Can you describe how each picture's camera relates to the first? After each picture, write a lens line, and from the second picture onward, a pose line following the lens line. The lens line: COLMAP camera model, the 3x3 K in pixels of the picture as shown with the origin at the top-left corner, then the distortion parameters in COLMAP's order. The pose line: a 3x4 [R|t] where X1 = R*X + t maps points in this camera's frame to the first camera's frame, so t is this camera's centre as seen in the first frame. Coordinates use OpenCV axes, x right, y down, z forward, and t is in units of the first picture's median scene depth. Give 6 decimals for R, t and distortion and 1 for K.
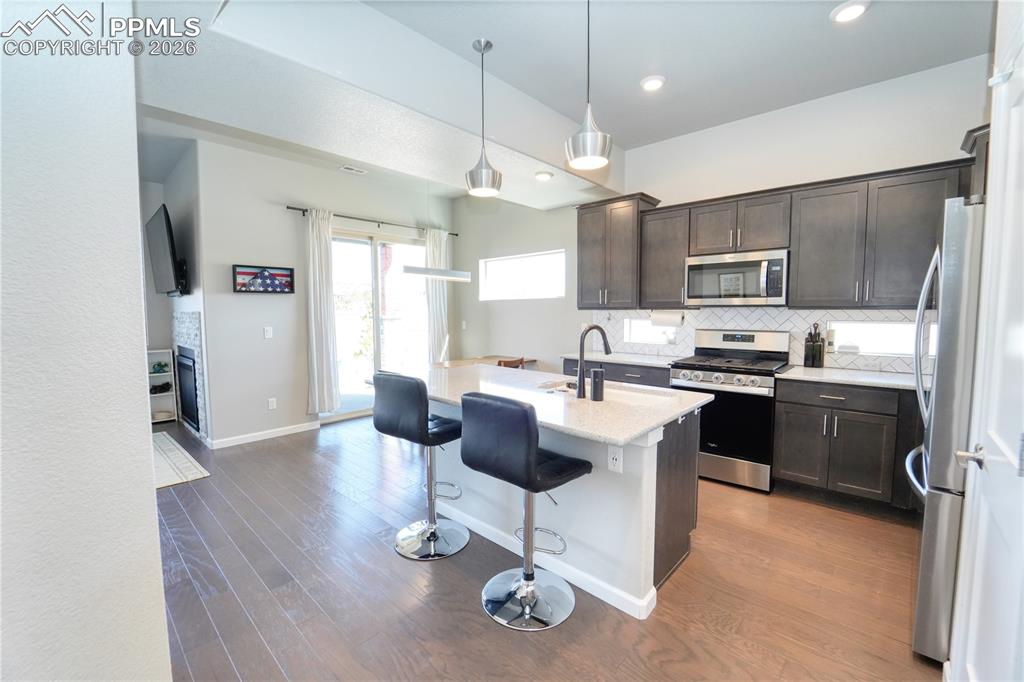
lens RADIAL K [[420.4, 0, 505.8], [0, 420.4, 340.5], [0, 0, 1]] dist [-0.021537, 0.000758]
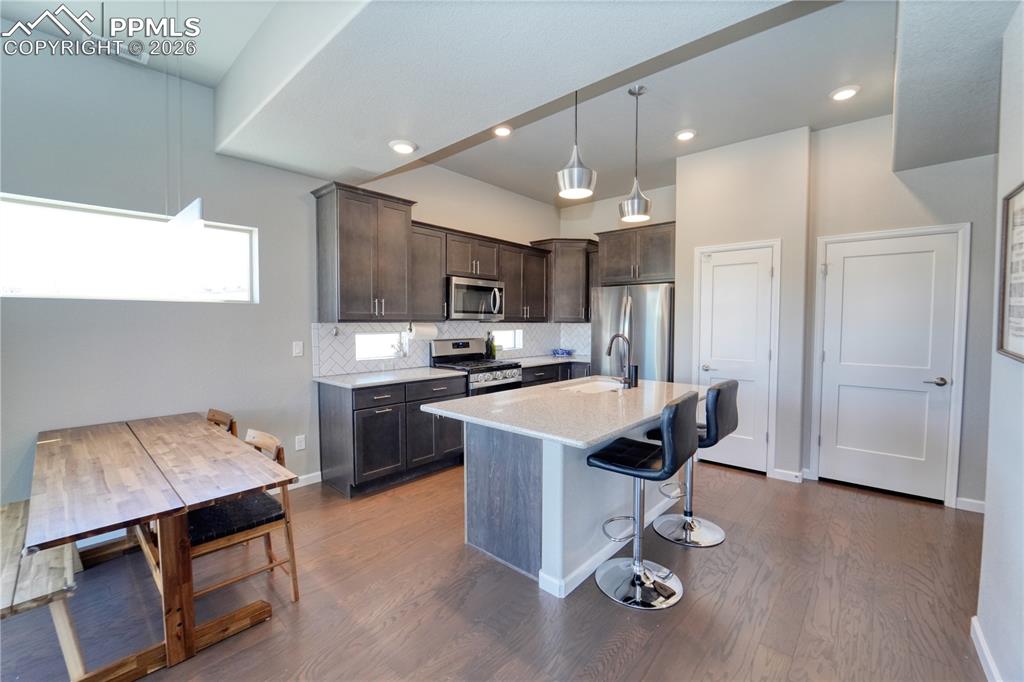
lens RADIAL K [[420.4, 0, 514.7], [0, 420.4, 340.4], [0, 0, 1]] dist [-0.021537, 0.000758]
pose [[-0.025806, -0.039626, 0.998881, -0.583202], [0.069207, 0.996746, 0.041329, -0.050373], [-0.997268, 0.070197, -0.022980, 0.707473]]
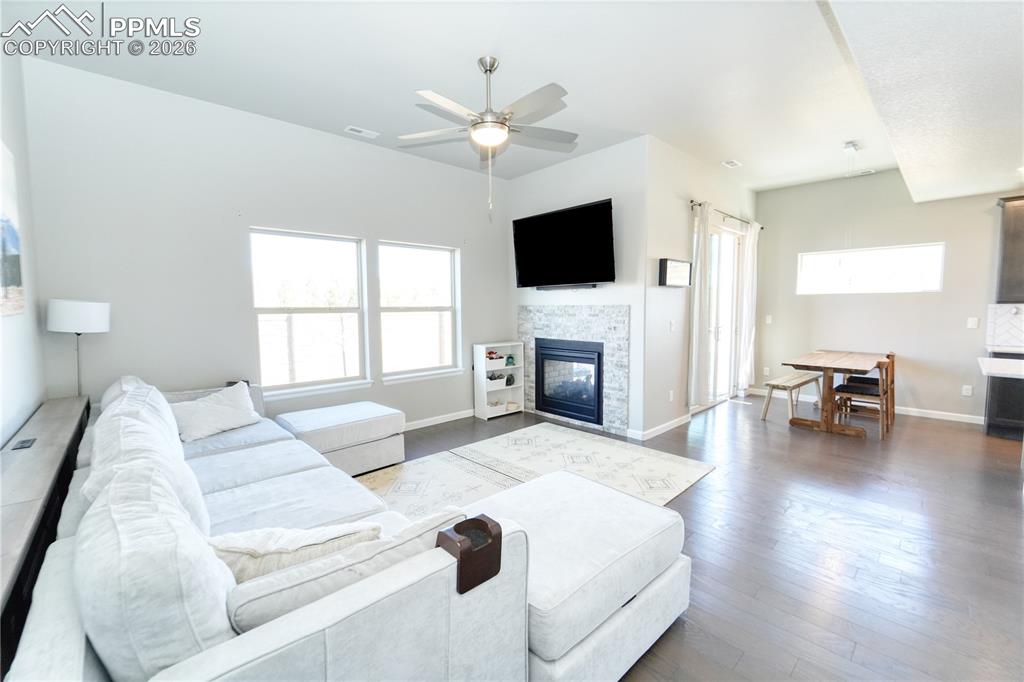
lens RADIAL K [[420.4, 0, 516.6], [0, 420.4, 339.4], [0, 0, 1]] dist [-0.021537, 0.000758]
pose [[0.997780, 0.004608, -0.066444, -0.898976], [-0.003917, 0.999937, 0.010526, 0.005281], [0.066488, -0.010242, 0.997735, -0.037909]]
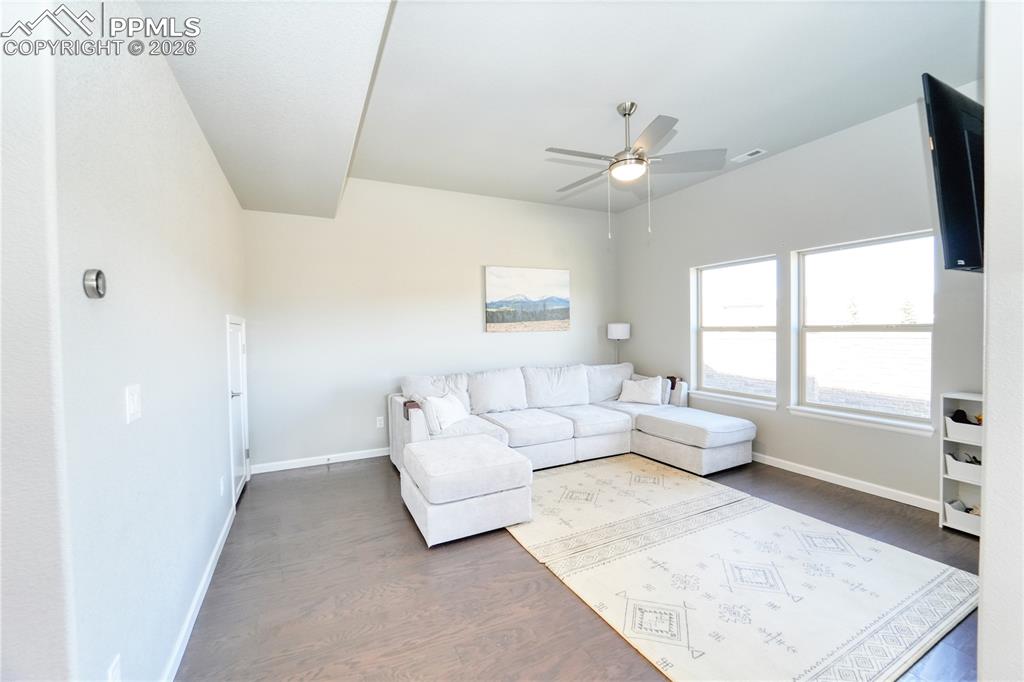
lens RADIAL K [[420.4, 0, 513.0], [0, 420.4, 339.1], [0, 0, 1]] dist [-0.021537, 0.000758]
pose [[-0.354309, 0.033246, -0.934537, -0.243301], [-0.045980, 0.997540, 0.052920, -0.051809], [0.933997, 0.061720, -0.351908, 0.703060]]
